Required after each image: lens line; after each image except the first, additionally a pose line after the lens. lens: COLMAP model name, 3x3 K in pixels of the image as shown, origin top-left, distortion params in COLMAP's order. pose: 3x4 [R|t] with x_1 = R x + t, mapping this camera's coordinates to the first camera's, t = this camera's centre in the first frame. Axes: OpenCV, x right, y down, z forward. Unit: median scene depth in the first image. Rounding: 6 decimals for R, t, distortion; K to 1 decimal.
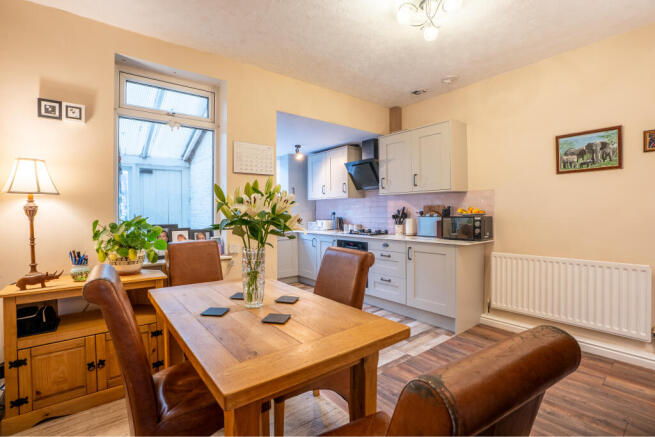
lens RADIAL K [[304.6, 0, 323.9], [0, 304.6, 216.3], [0, 0, 1]] dist [-0.057388, 0.024738]
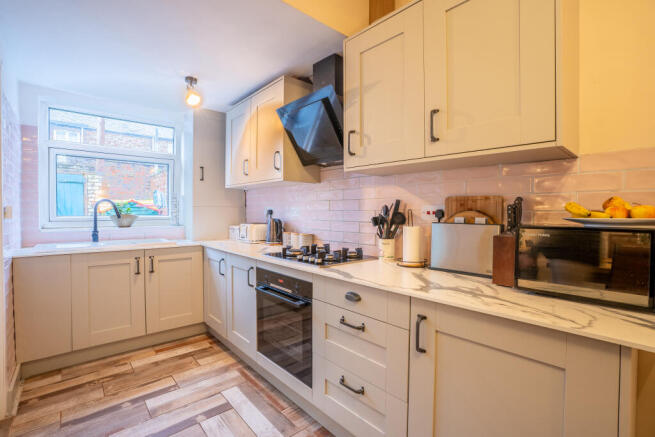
lens RADIAL K [[304.6, 0, 323.9], [0, 304.6, 216.3], [0, 0, 1]] dist [-0.057388, 0.024738]
pose [[0.998156, 0.010182, 0.059839, 0.126801], [-0.010609, 0.999921, 0.006813, -0.008092], [-0.059765, -0.007436, 0.998185, 0.554933]]
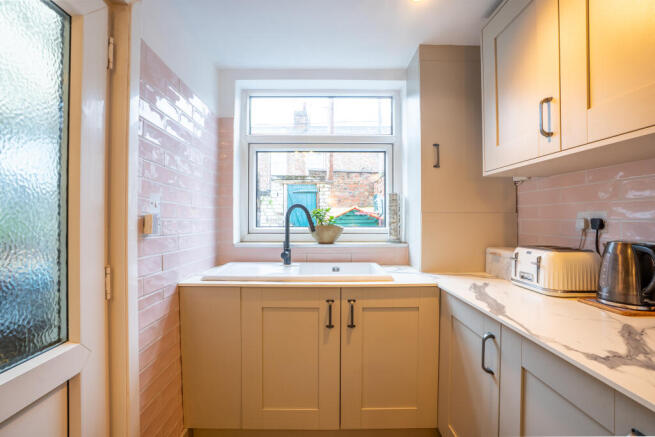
lens RADIAL K [[304.6, 0, 323.9], [0, 304.6, 216.3], [0, 0, 1]] dist [-0.057388, 0.024738]
pose [[0.795865, 0.005456, -0.605449, 0.002328], [-0.014388, 0.999847, -0.009904, -0.012592], [0.605303, 0.016593, 0.795822, 0.880626]]
